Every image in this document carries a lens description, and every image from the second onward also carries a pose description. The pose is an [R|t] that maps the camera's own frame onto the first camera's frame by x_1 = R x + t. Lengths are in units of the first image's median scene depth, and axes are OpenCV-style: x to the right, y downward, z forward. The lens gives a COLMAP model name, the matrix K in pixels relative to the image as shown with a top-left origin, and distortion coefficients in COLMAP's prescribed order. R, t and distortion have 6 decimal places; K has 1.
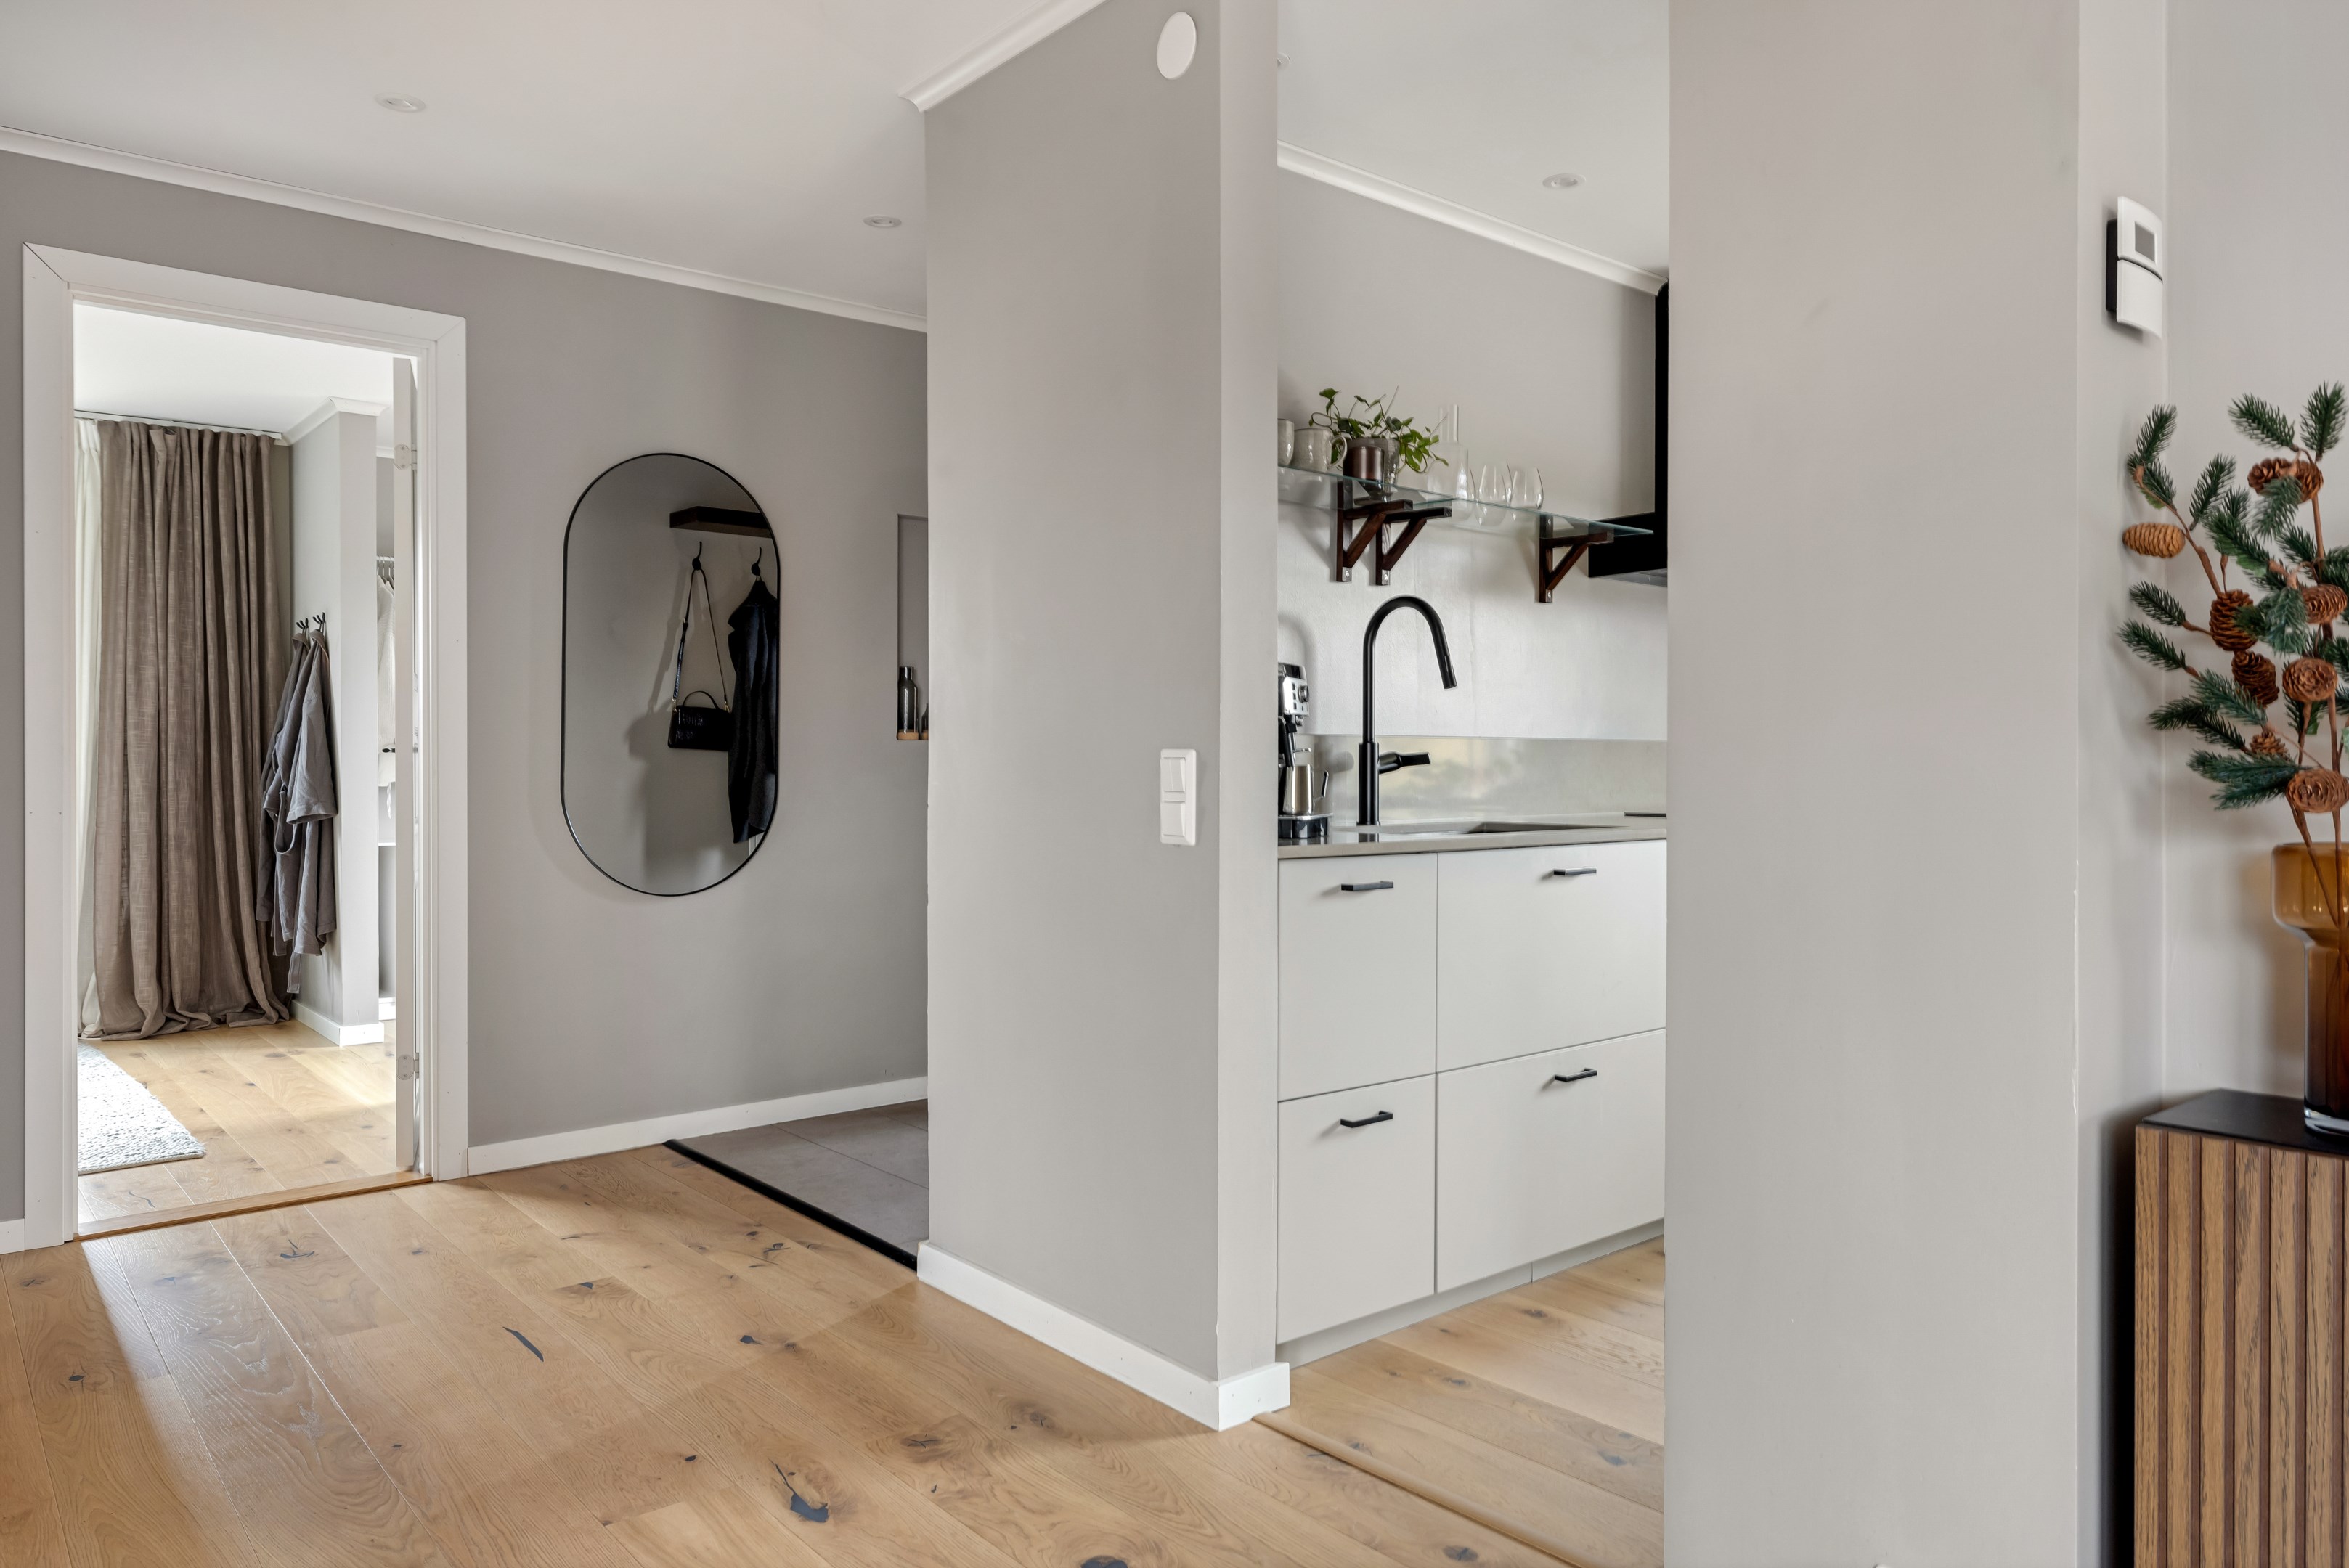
lens RADIAL K [[1565.9, 0, 1174.5], [0, 1565.9, 784.0], [0, 0, 1]] dist [-0.007098, -0.002038]
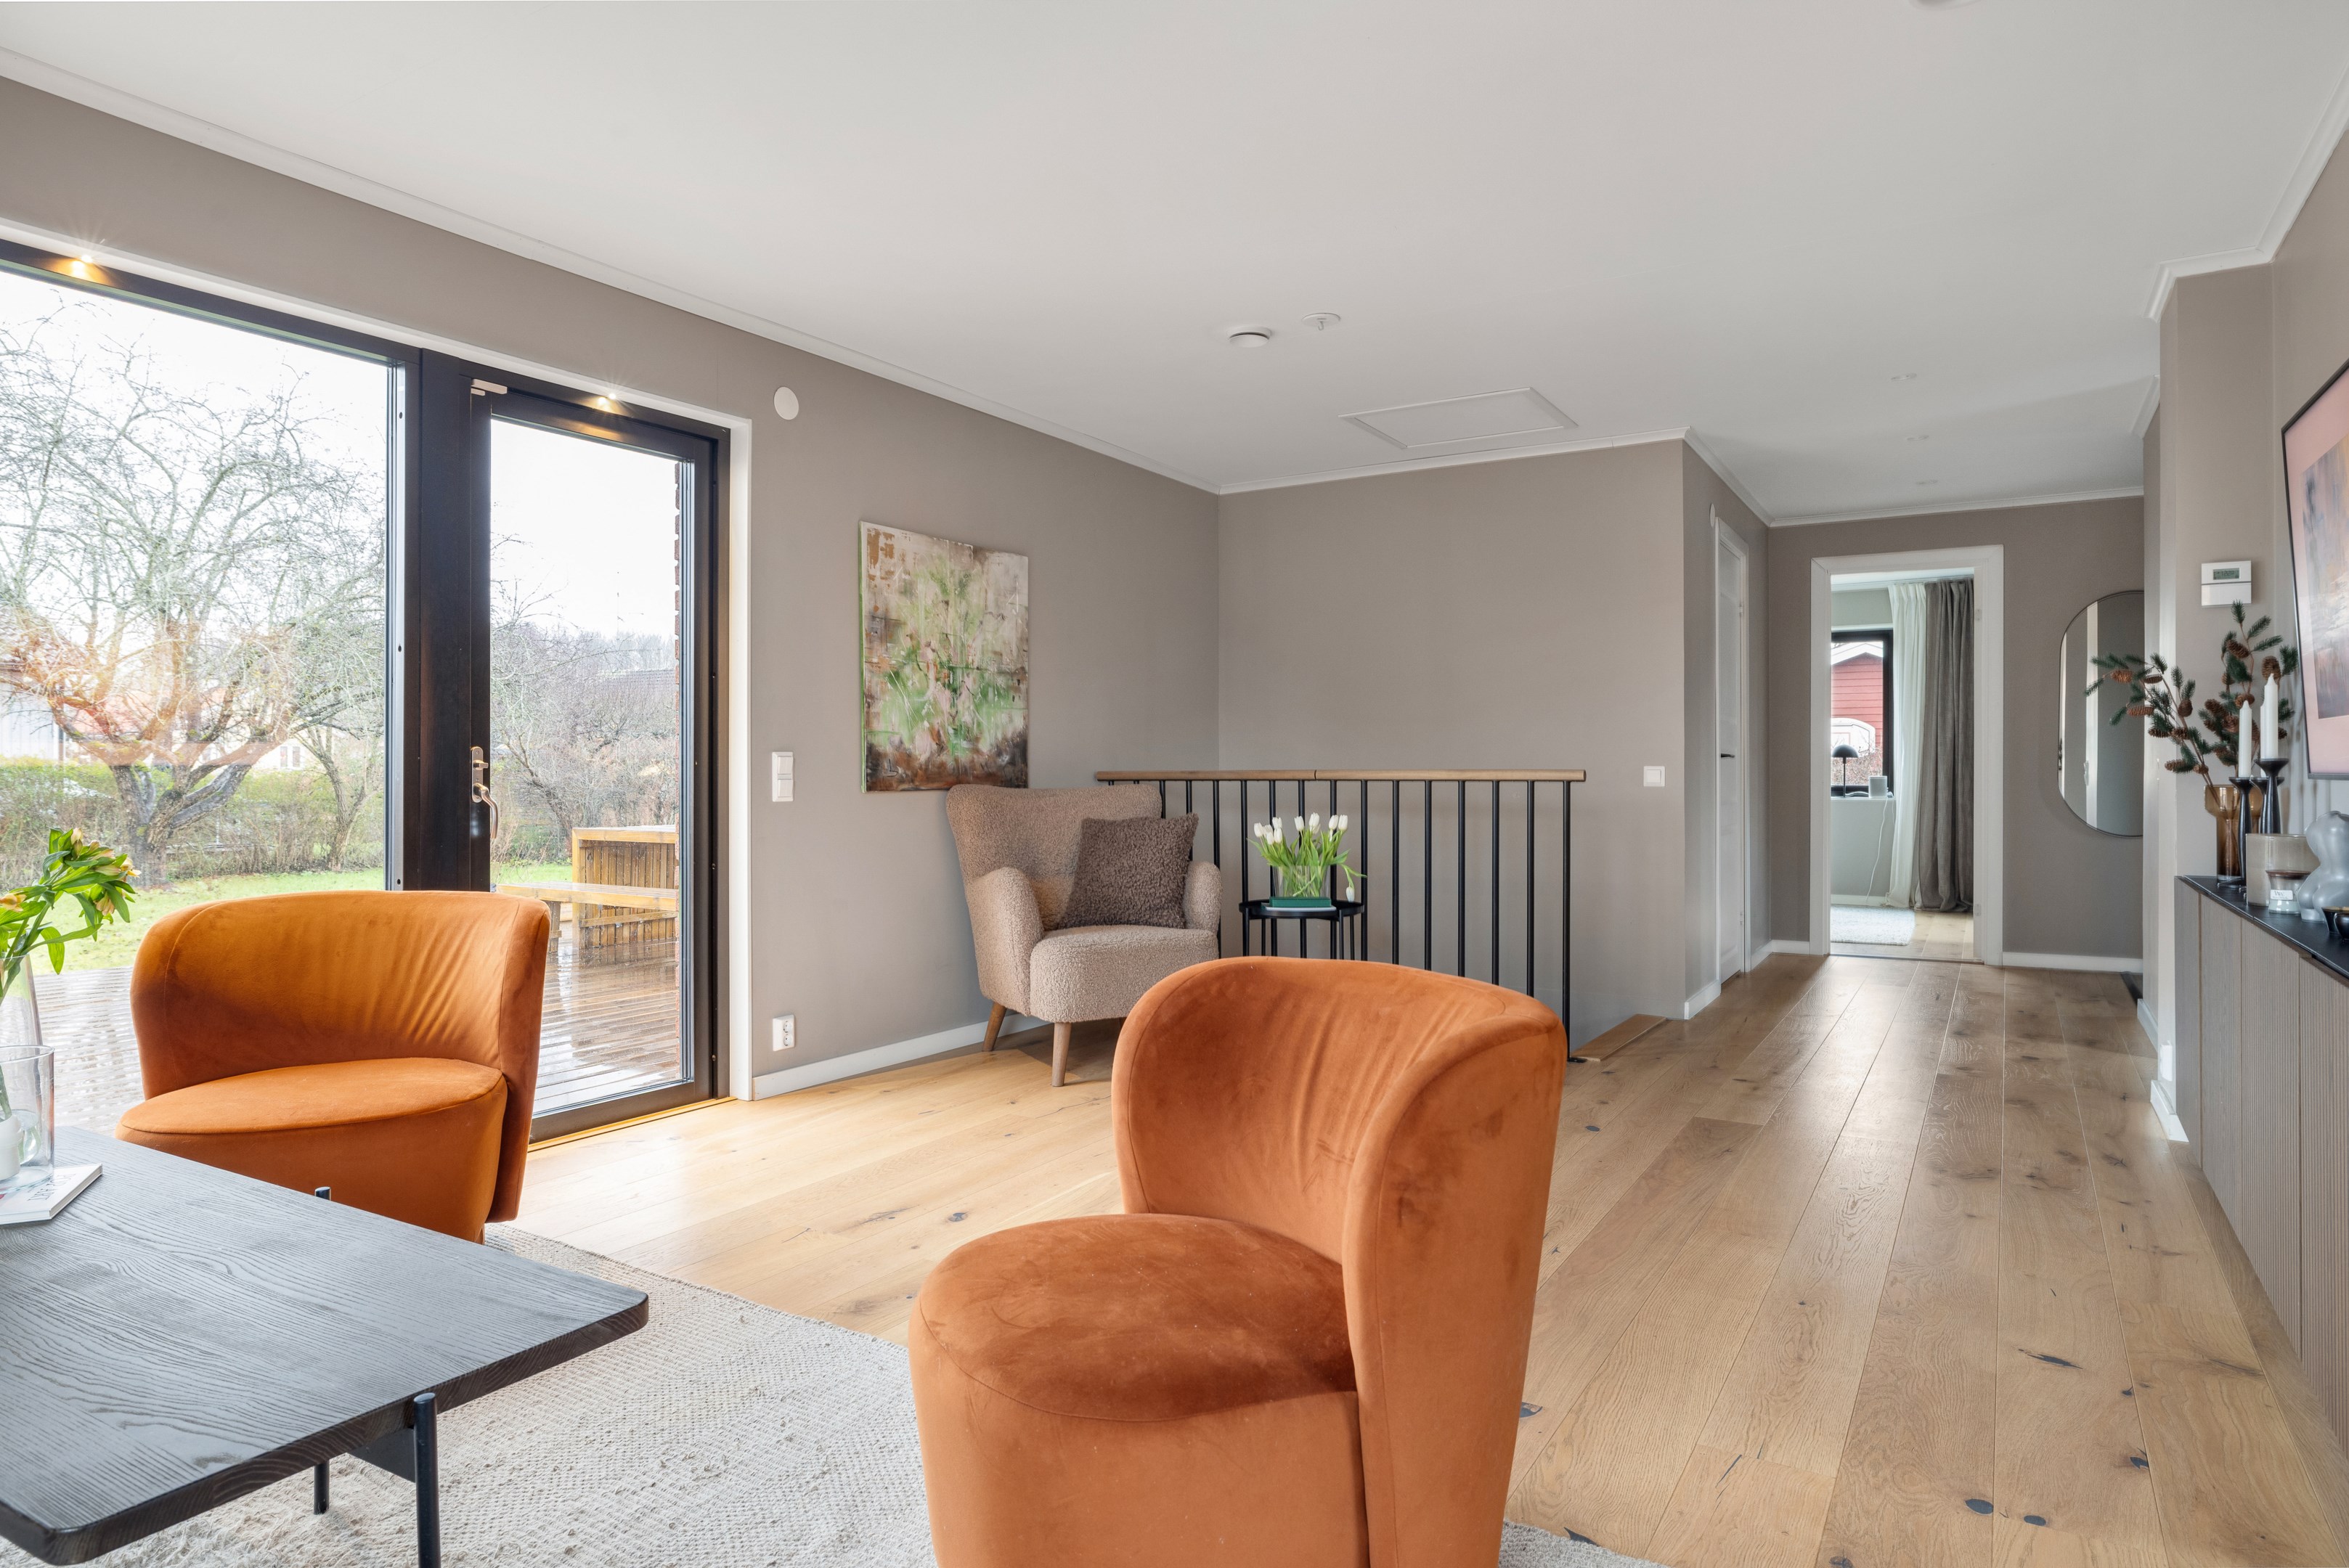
lens RADIAL K [[1358.1, 0, 1177.1], [0, 1358.1, 758.8], [0, 0, 1]] dist [-0.004260, -0.001089]
pose [[0.326654, -0.006894, -0.945119, 0.955960], [-0.012763, 0.999850, -0.011705, 0.016995], [0.945058, 0.015886, 0.326517, -0.657557]]
